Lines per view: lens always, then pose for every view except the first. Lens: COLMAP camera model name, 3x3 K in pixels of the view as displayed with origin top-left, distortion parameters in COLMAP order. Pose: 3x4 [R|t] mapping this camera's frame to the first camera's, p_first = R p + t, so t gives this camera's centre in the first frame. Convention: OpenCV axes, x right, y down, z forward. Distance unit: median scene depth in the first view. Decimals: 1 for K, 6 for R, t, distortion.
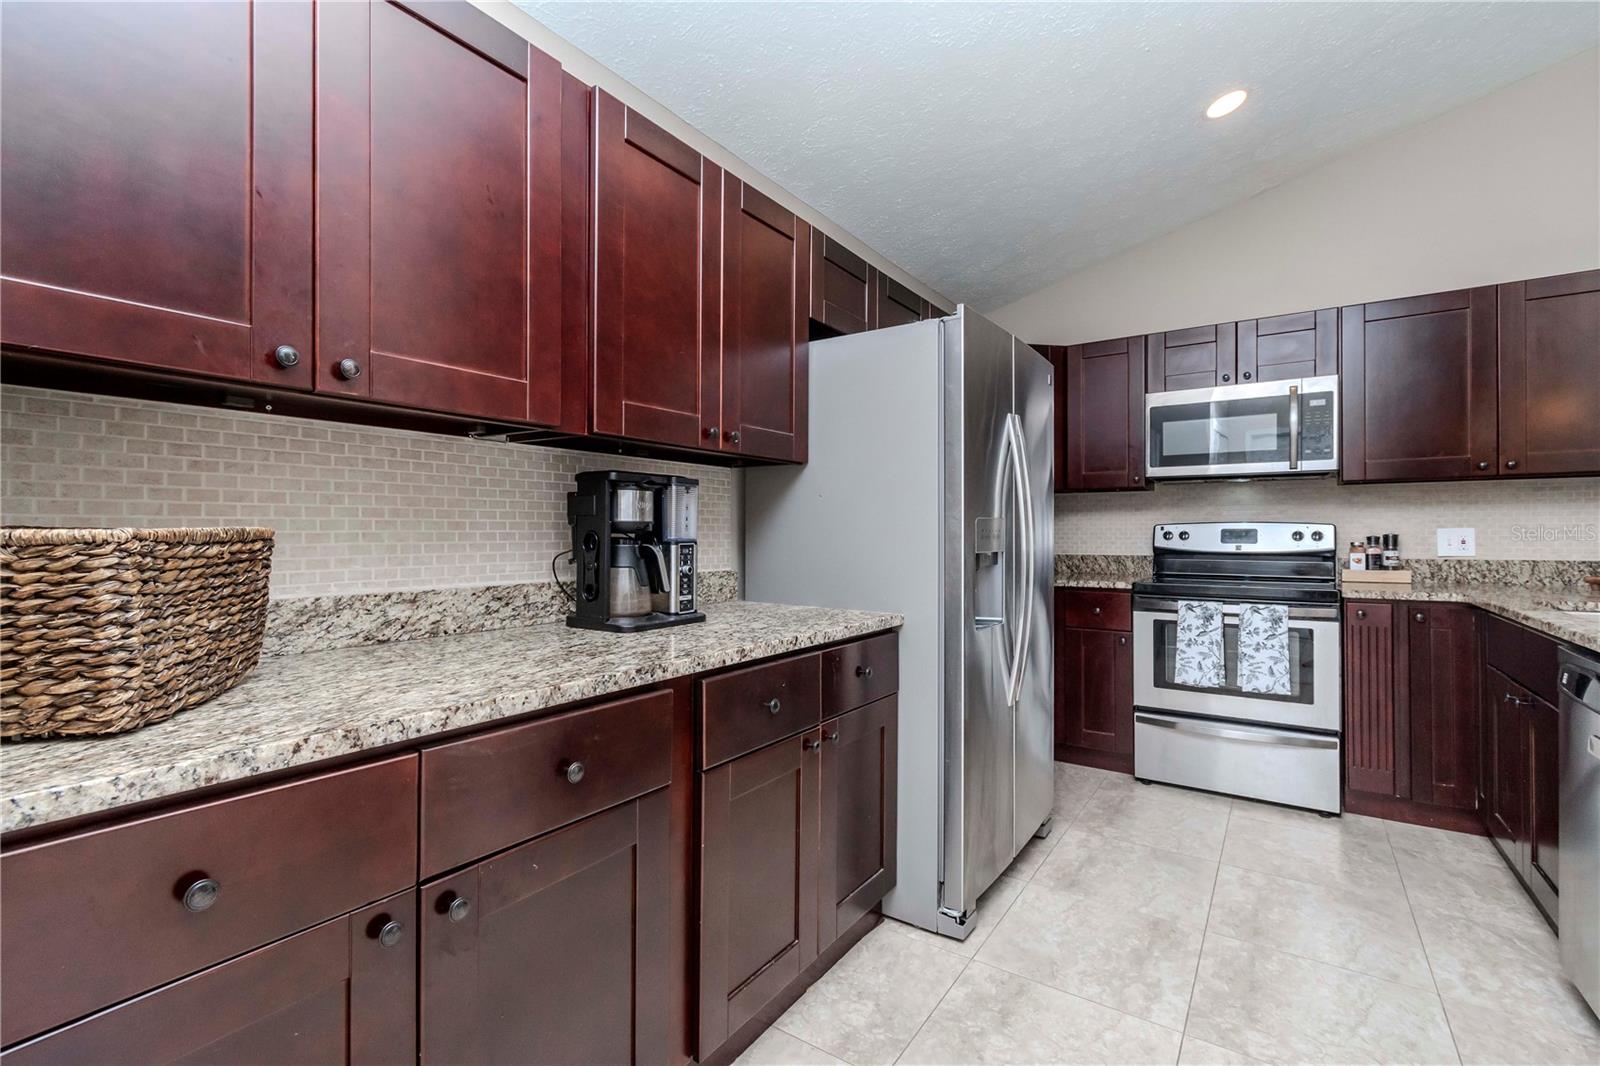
lens RADIAL K [[716.4, 0, 807.1], [0, 716.4, 531.3], [0, 0, 1]] dist [0.003416, -0.000152]
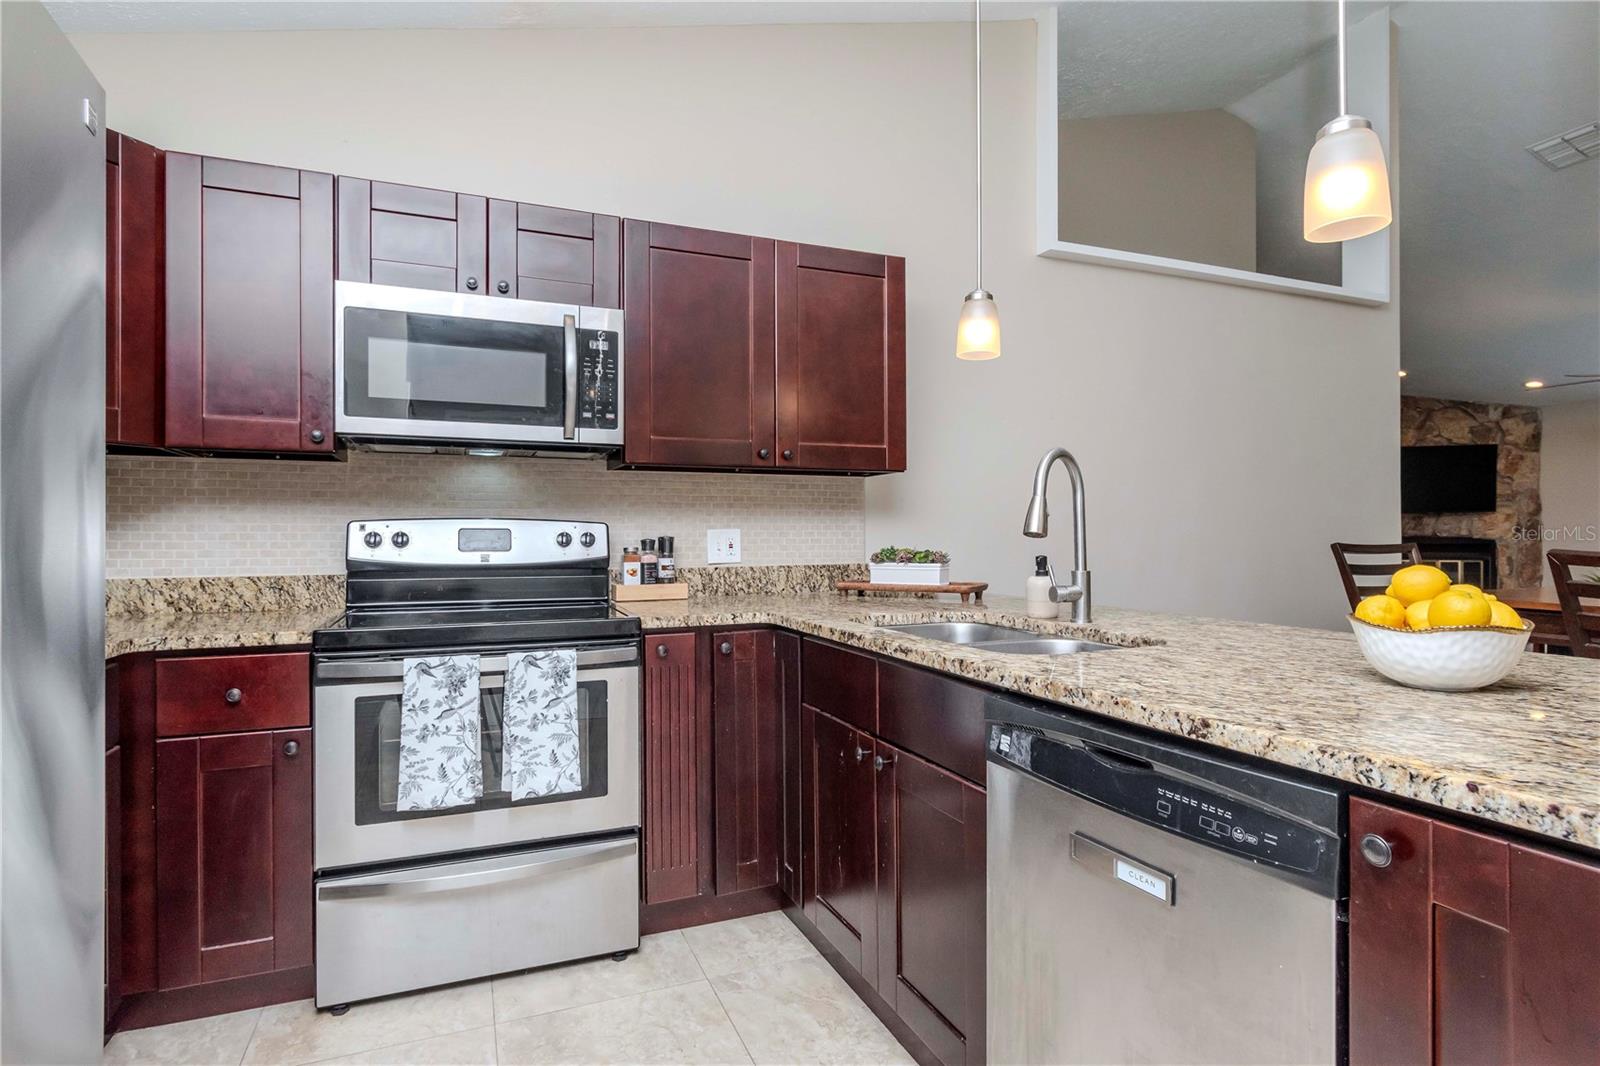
lens RADIAL K [[814.1, 0, 806.2], [0, 814.1, 535.5], [0, 0, 1]] dist [0.004869, -0.000439]
pose [[0.543039, 0.000287, 0.839707, 0.163555], [0.000012, 1.000000, -0.000349, 0.003198], [-0.839707, 0.000199, 0.543039, 0.407529]]
